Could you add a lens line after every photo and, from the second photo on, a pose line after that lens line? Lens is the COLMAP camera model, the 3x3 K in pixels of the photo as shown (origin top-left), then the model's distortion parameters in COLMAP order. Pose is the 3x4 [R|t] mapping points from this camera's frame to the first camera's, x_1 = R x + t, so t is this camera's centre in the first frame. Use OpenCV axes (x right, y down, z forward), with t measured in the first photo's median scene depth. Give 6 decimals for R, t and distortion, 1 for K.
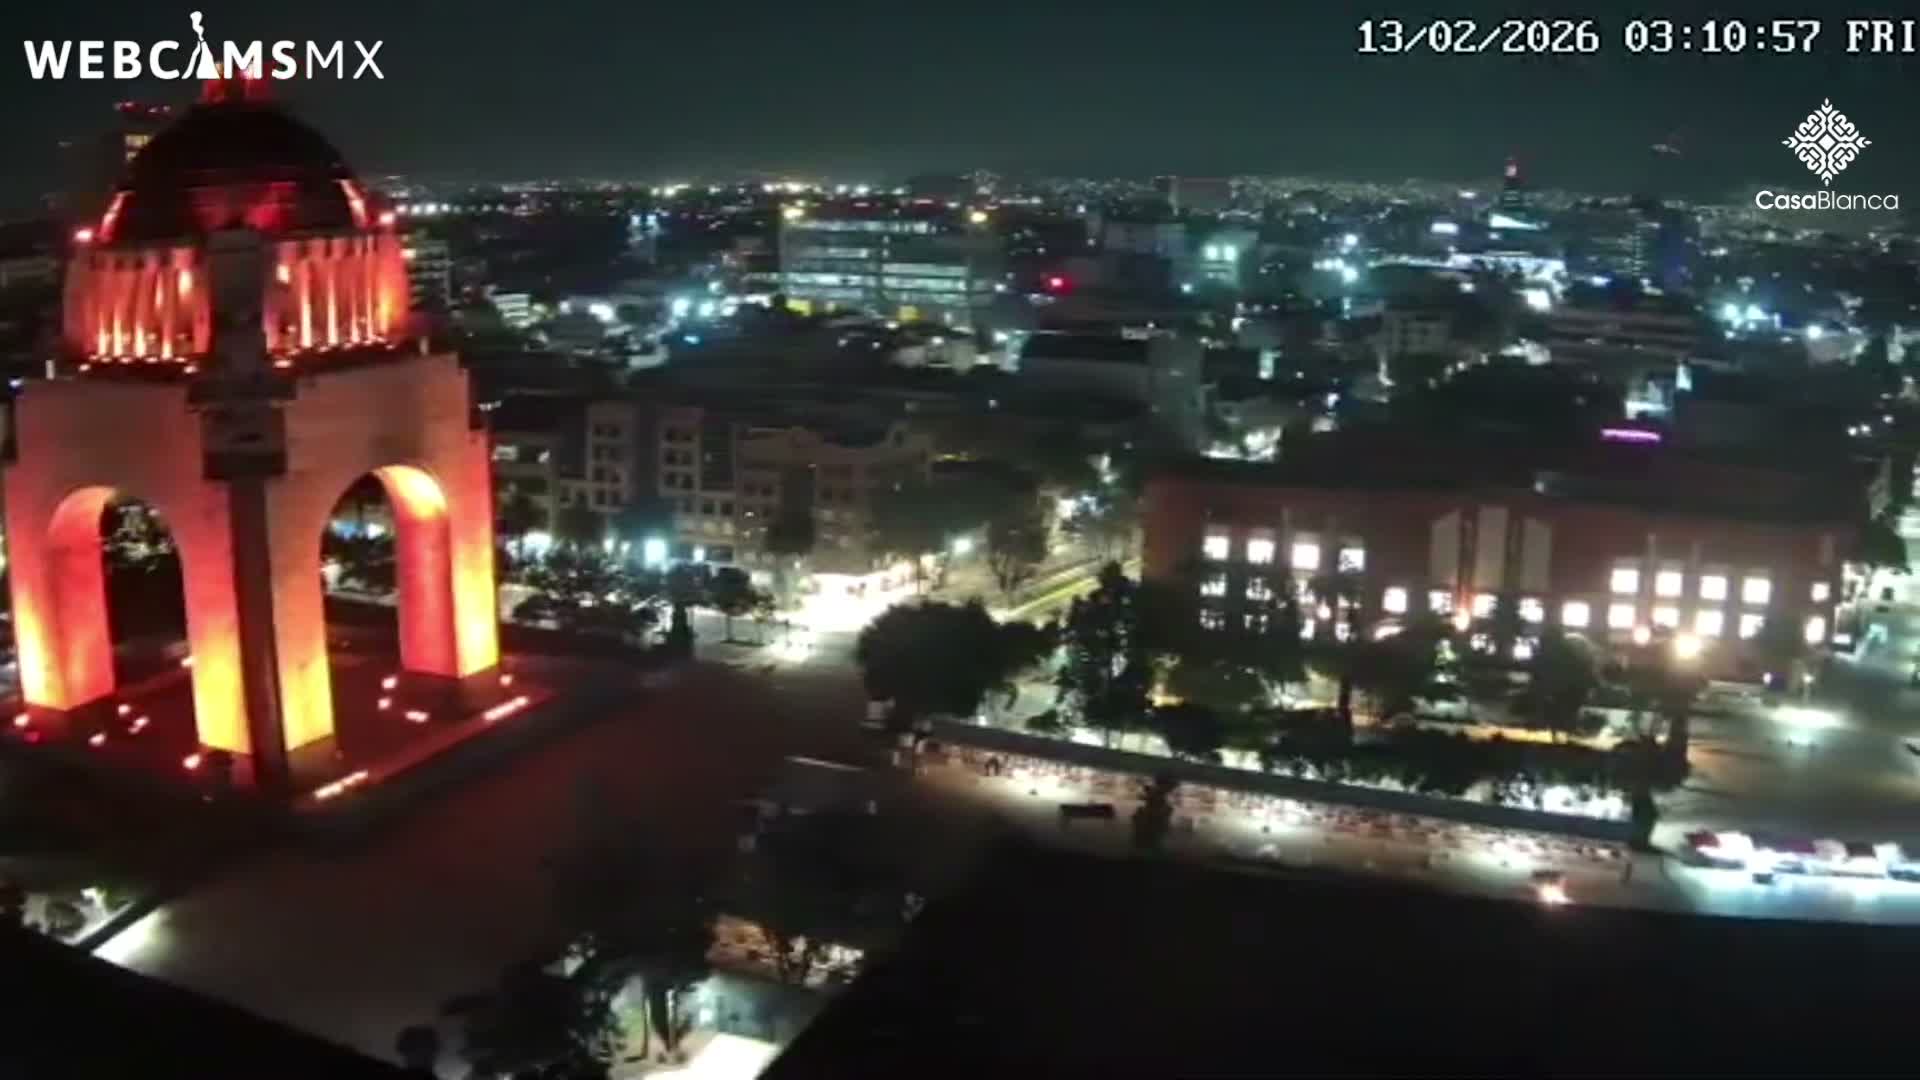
lens RADIAL K [[1722.2, 0, 962.4], [0, 1722.2, 537.8], [0, 0, 1]] dist [-0.003194, 0.000193]
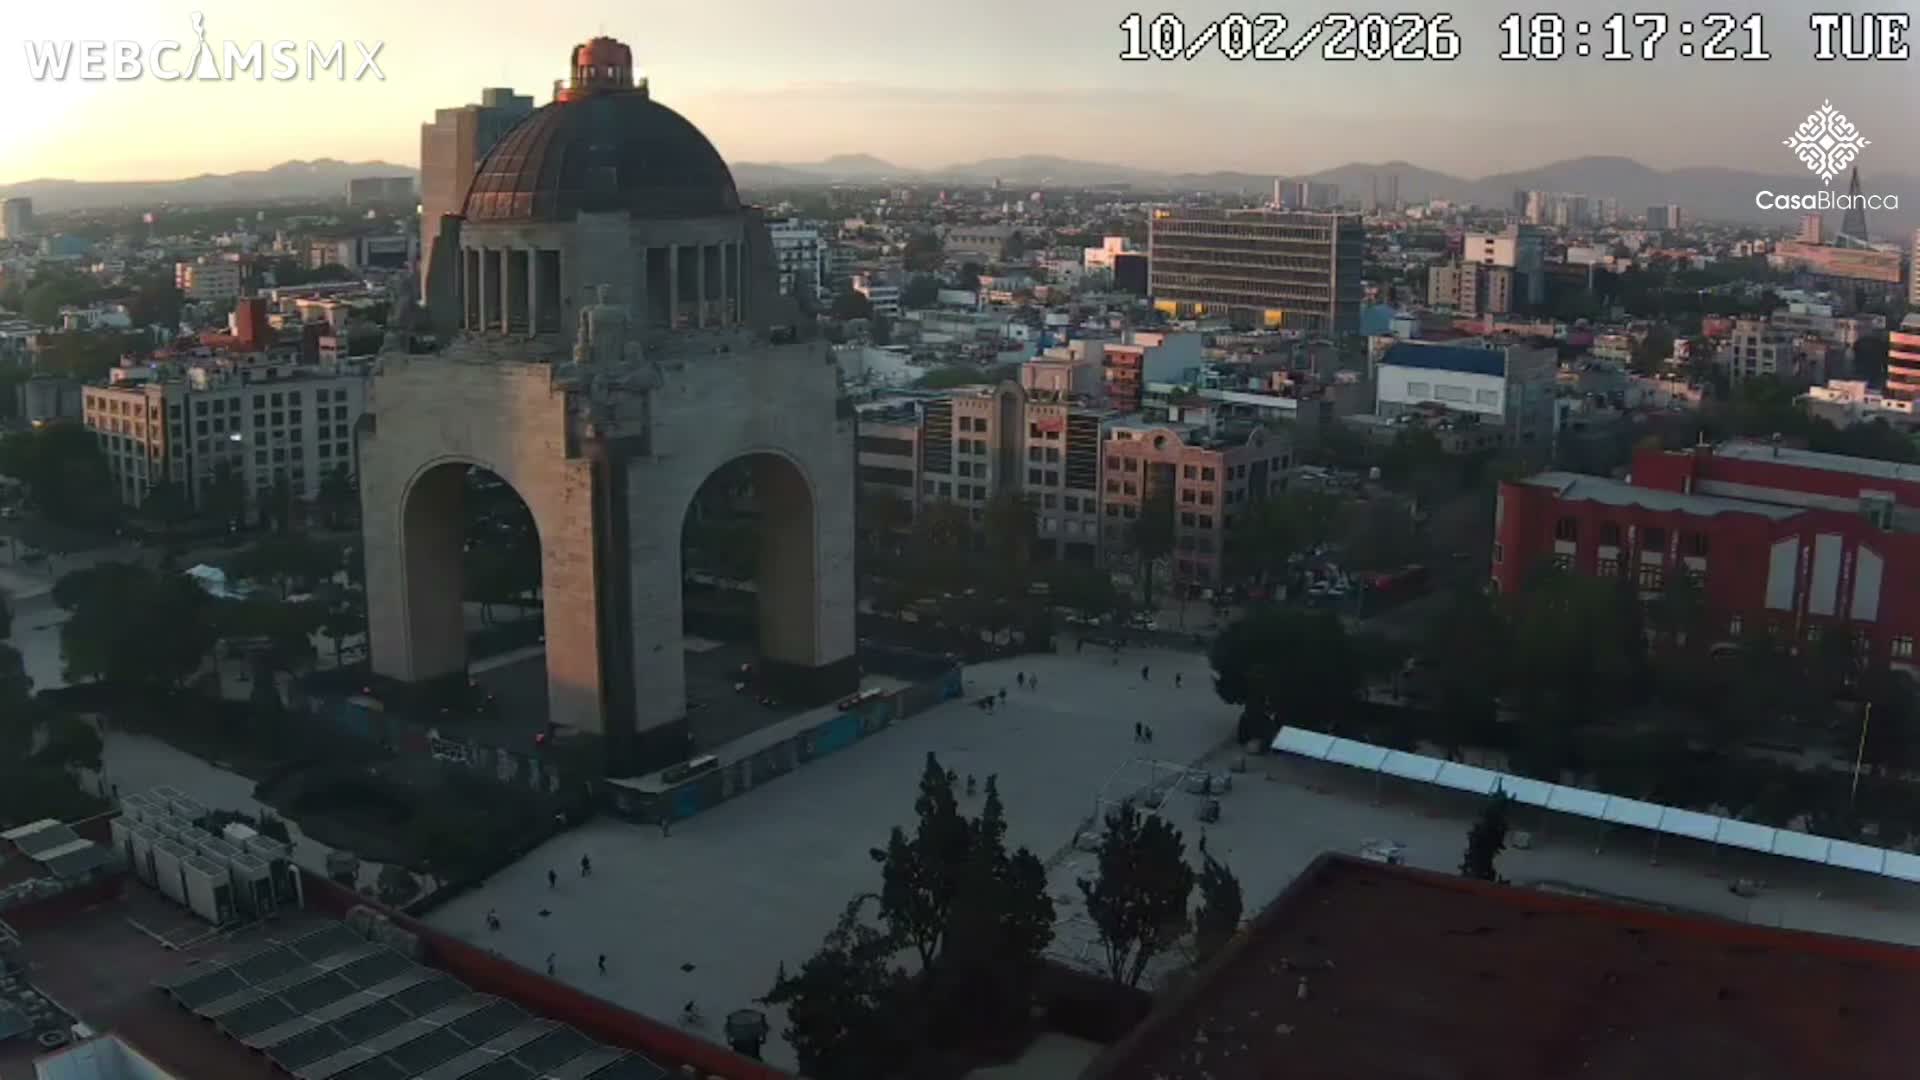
lens RADIAL K [[1722.2, 0, 962.4], [0, 1722.2, 537.8], [0, 0, 1]] dist [-0.003194, 0.000193]
pose [[0.997731, 0.035441, -0.057235, -0.152419], [-0.035671, 0.999359, -0.003006, 0.006936], [0.057092, 0.005041, 0.998356, -0.001985]]
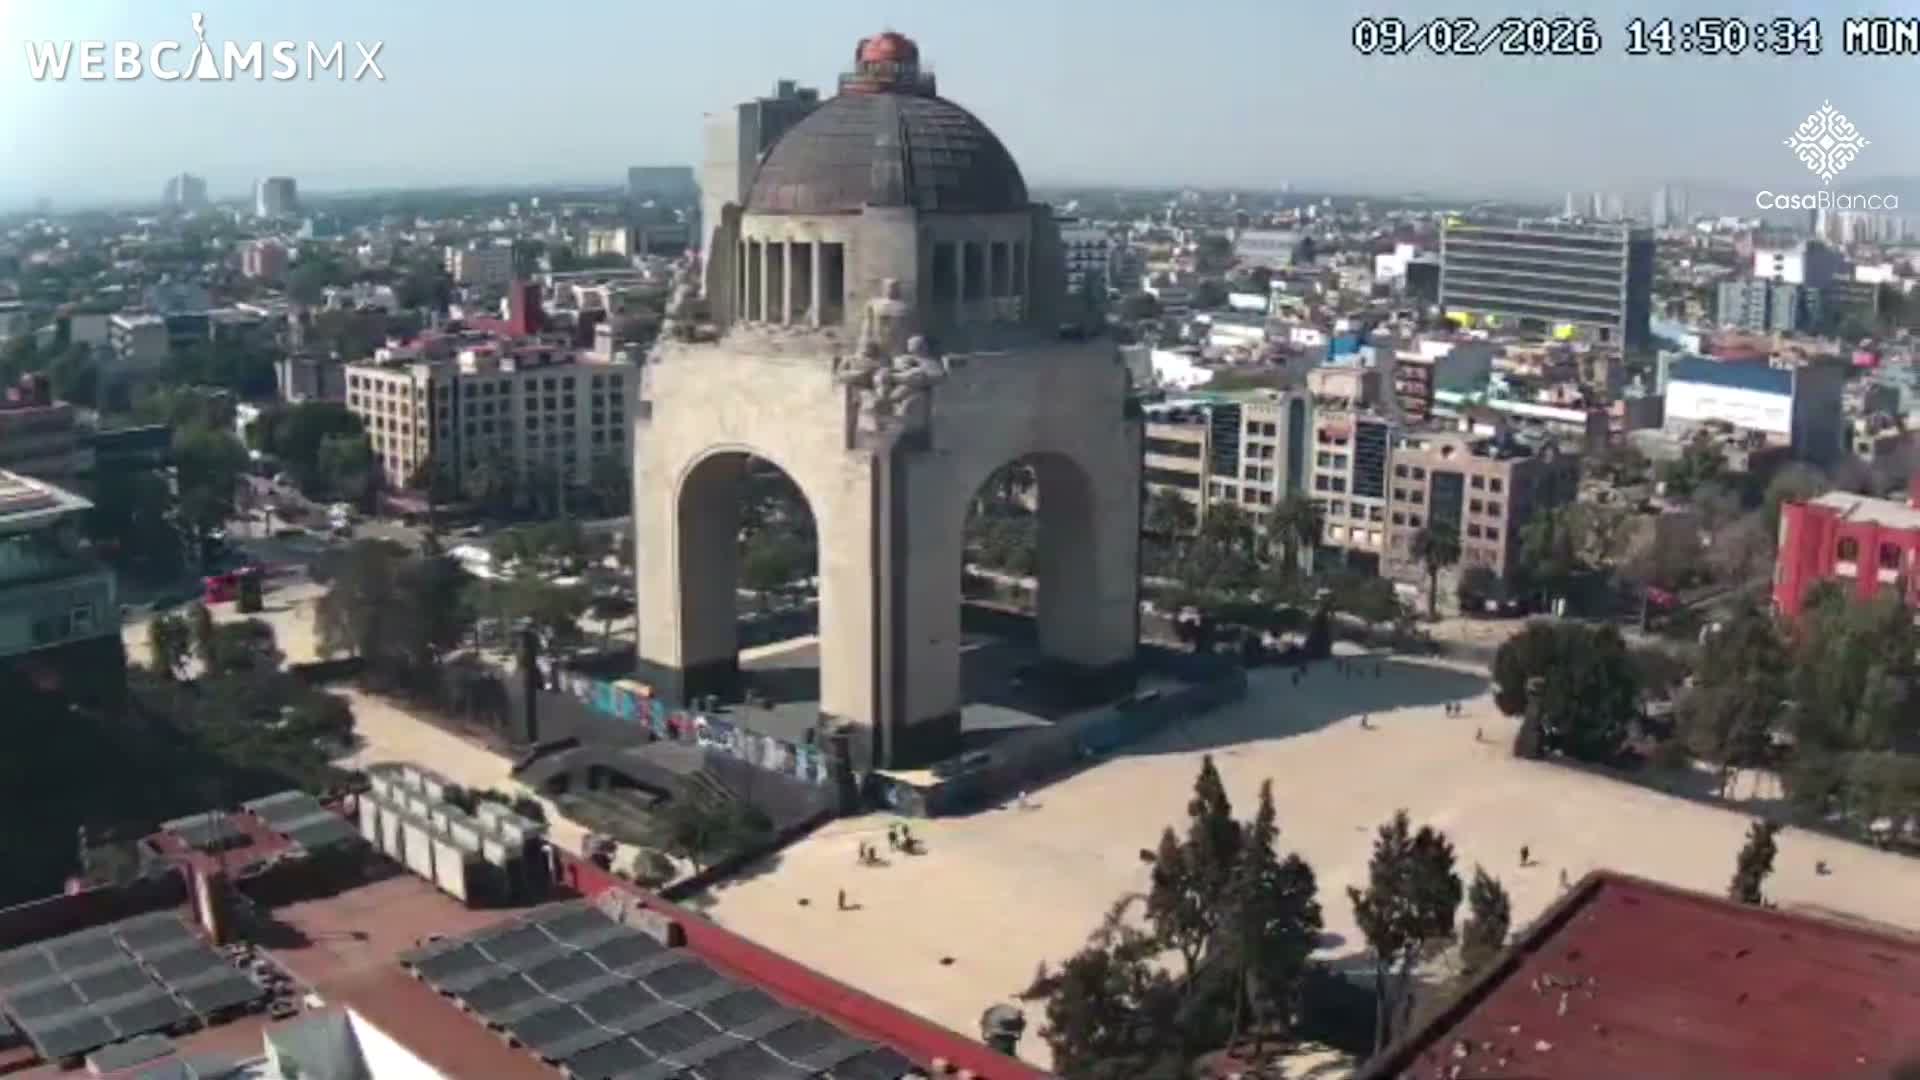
lens RADIAL K [[1722.2, 0, 962.4], [0, 1722.2, 537.8], [0, 0, 1]] dist [-0.003194, 0.000193]
pose [[0.993893, 0.065440, -0.088844, -0.284973], [-0.065870, 0.997826, -0.001907, 0.014543], [0.088526, 0.007747, 0.996044, -0.013001]]
